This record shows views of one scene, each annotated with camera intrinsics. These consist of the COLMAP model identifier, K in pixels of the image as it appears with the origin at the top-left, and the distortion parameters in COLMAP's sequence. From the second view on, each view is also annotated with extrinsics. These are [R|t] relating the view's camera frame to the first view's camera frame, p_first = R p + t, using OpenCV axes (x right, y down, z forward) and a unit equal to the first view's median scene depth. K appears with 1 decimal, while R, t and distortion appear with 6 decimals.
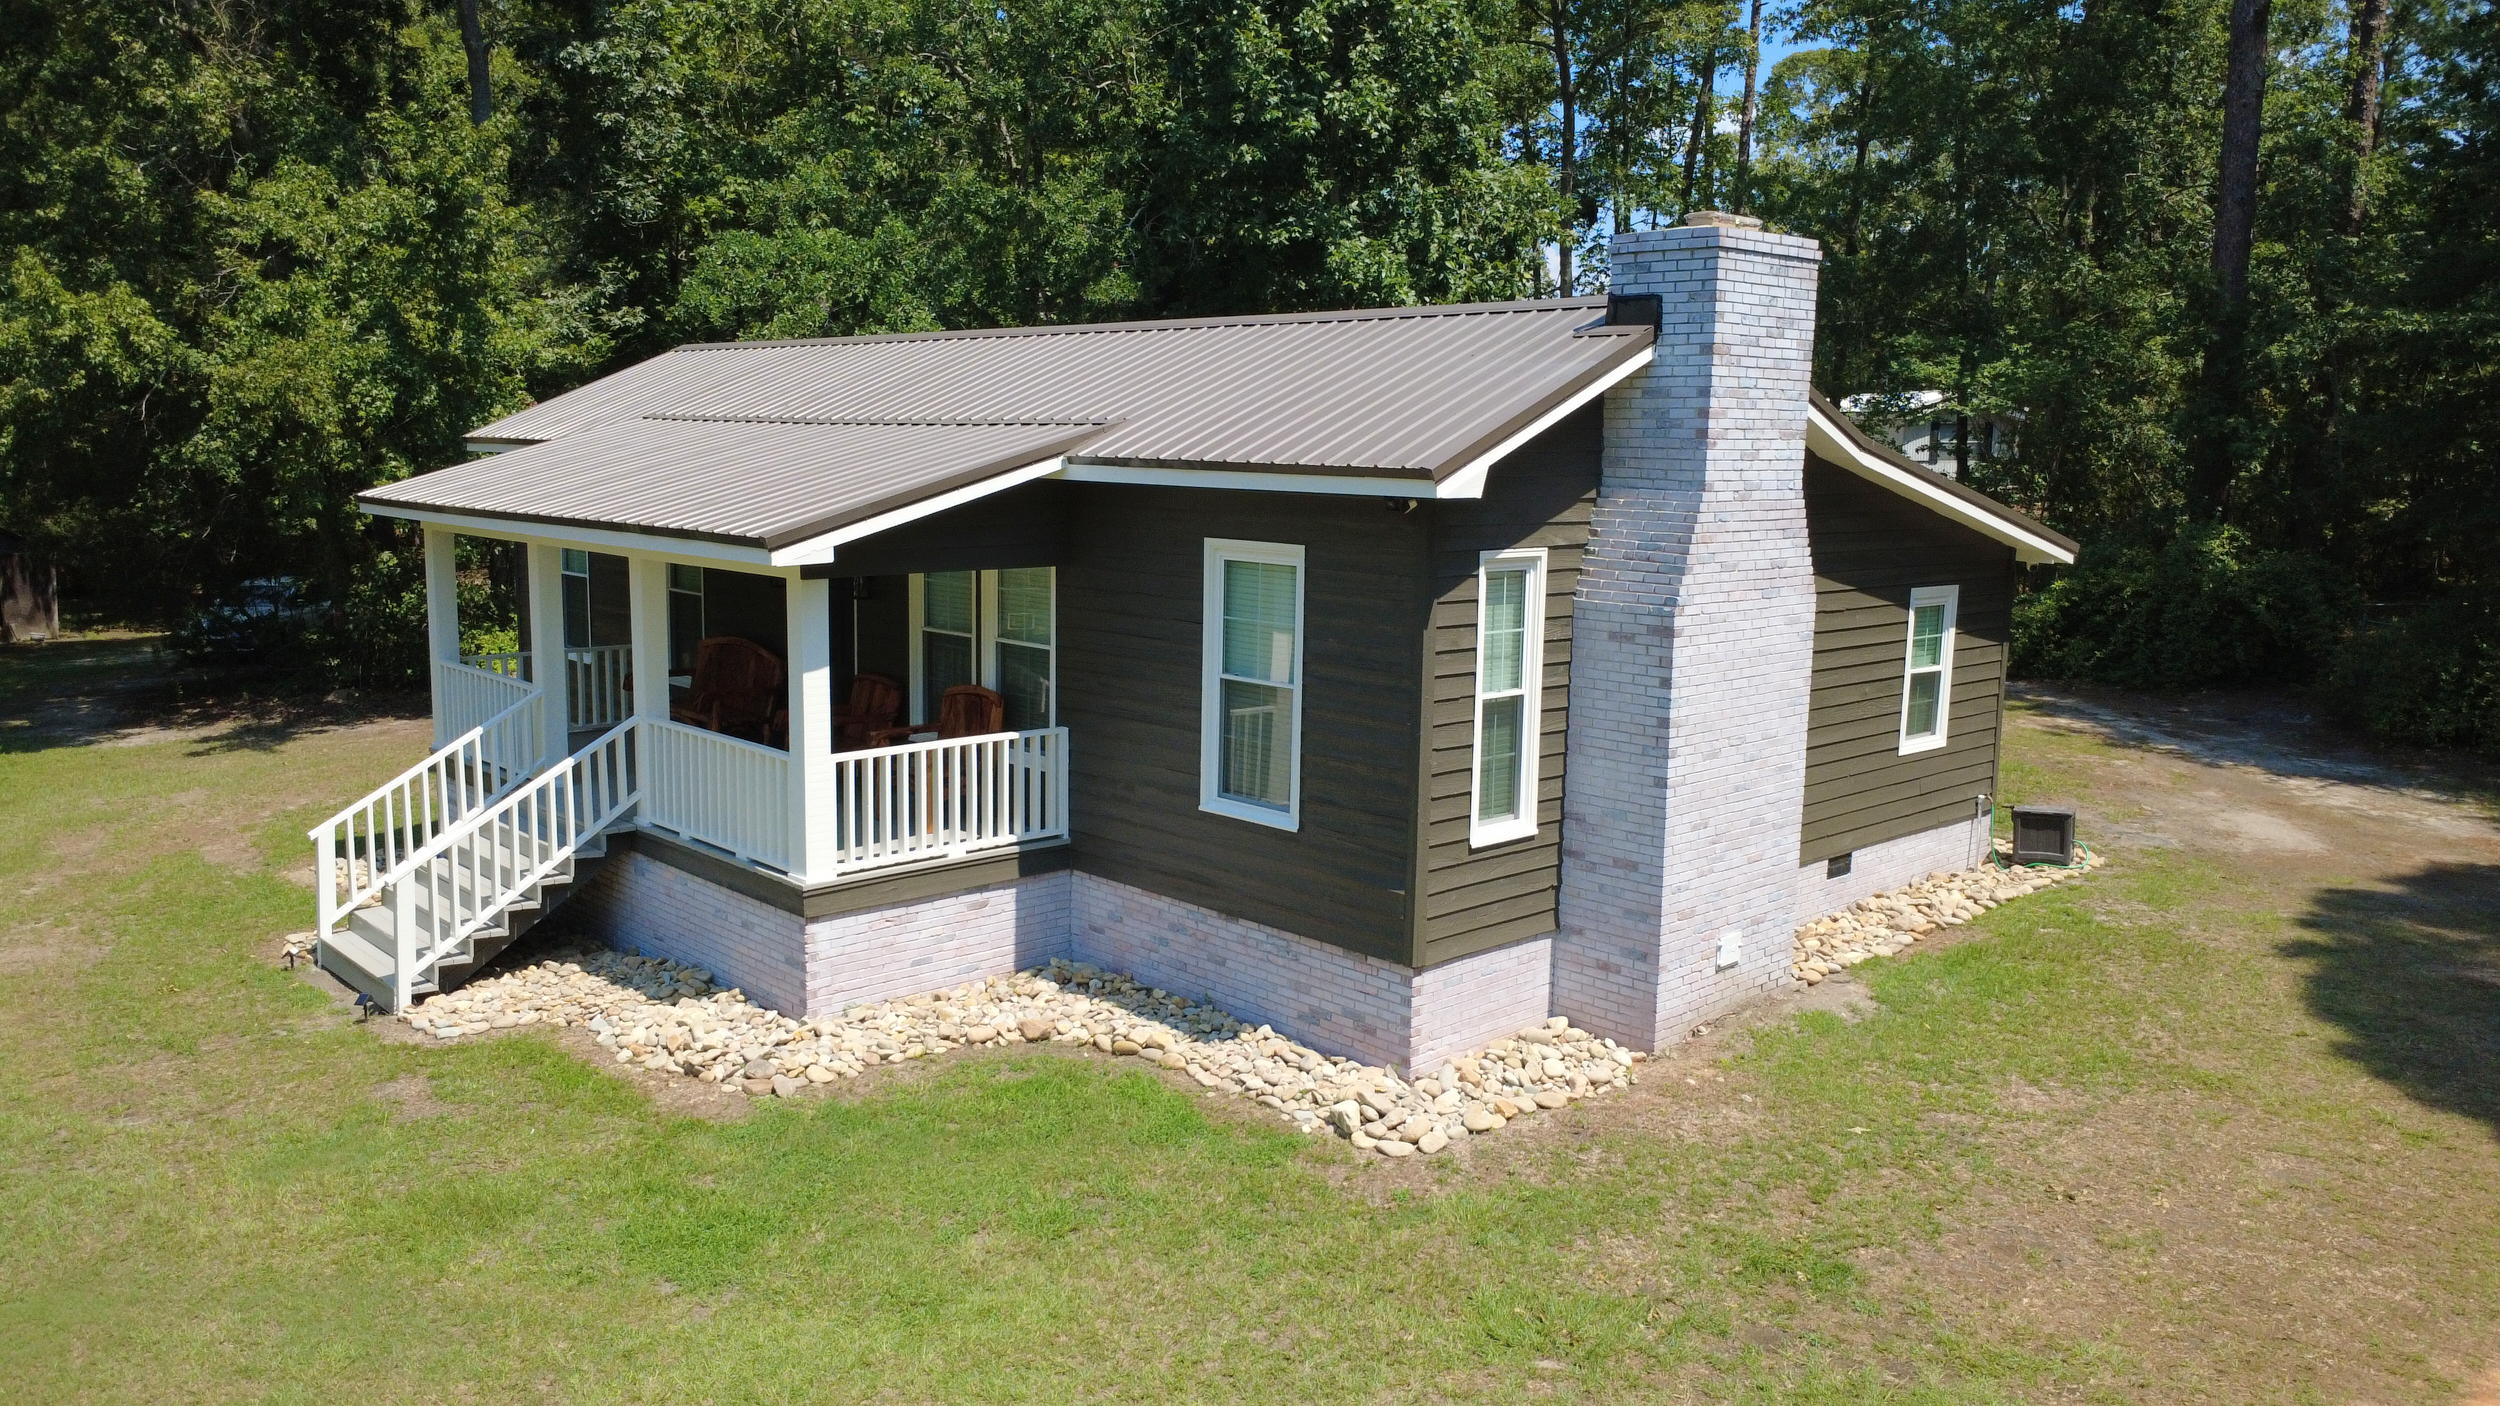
lens RADIAL K [[1883.2, 0, 1250.0], [0, 1883.2, 703.0], [0, 0, 1]] dist [0.003019, -0.000098]
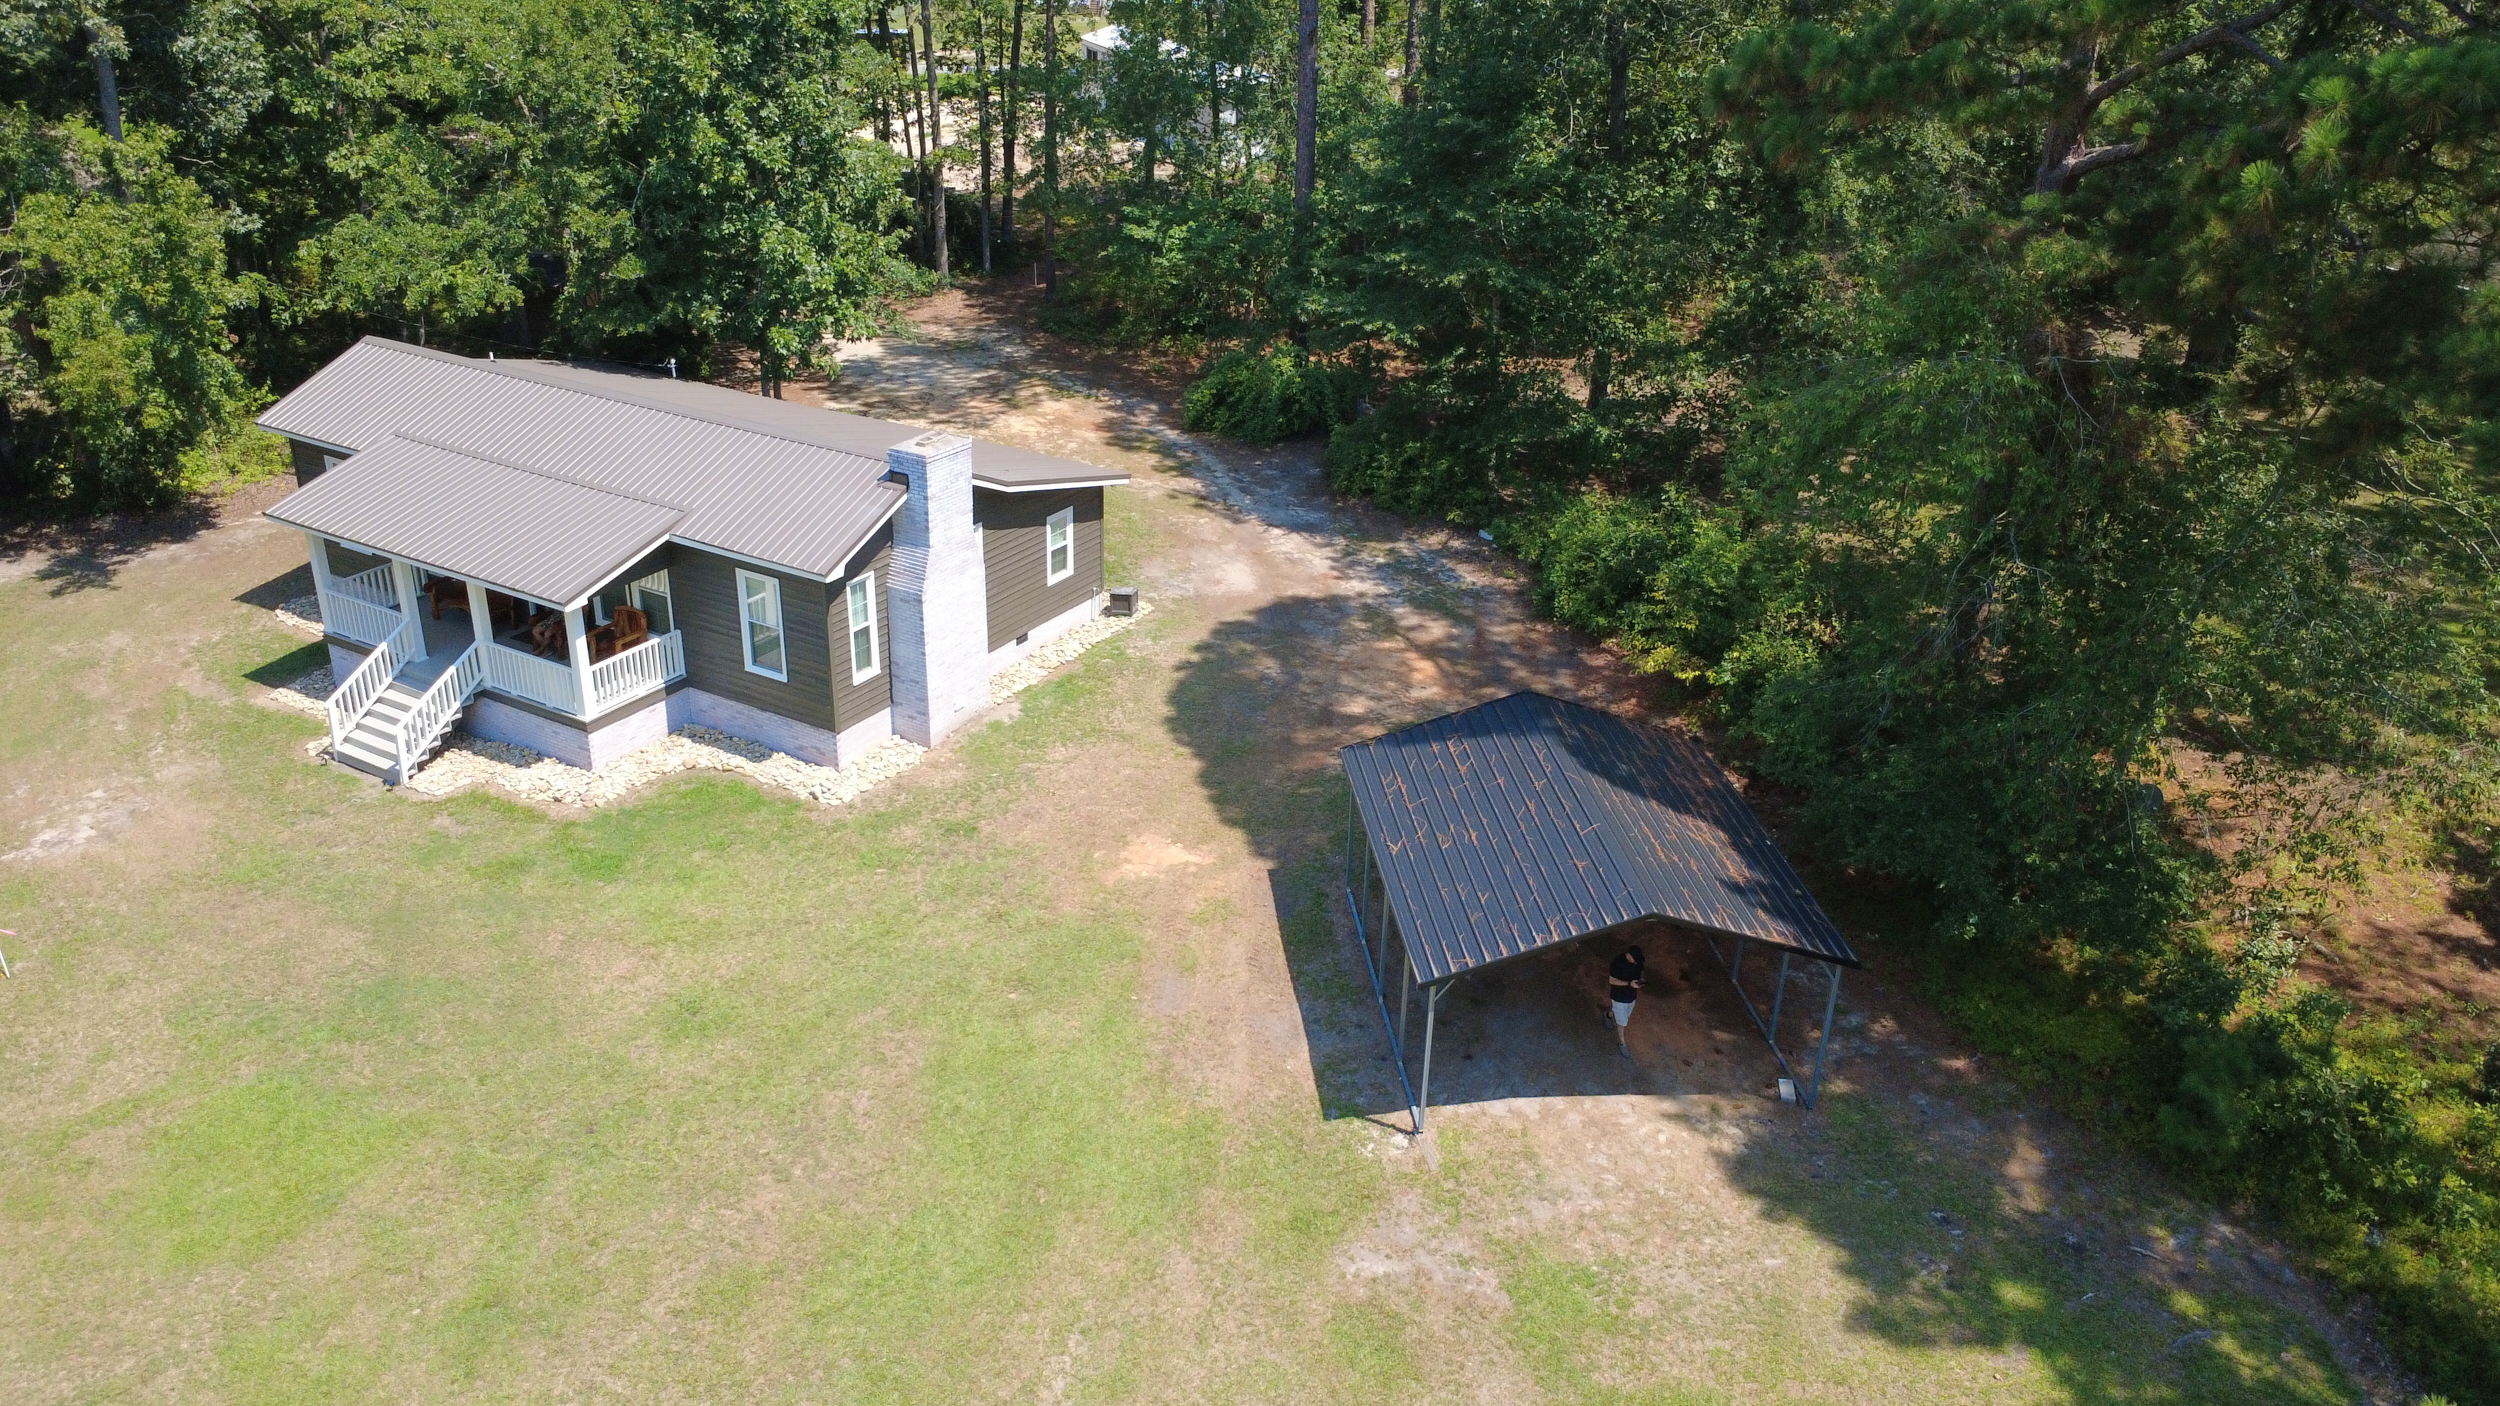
lens RADIAL K [[1883.2, 0, 1250.0], [0, 1883.2, 703.0], [0, 0, 1]] dist [0.003019, -0.000098]
pose [[0.960343, -0.112274, 0.255217, -0.027196], [0.035354, 0.956989, 0.287963, -0.628197], [-0.276571, -0.267520, 0.923007, -1.578447]]
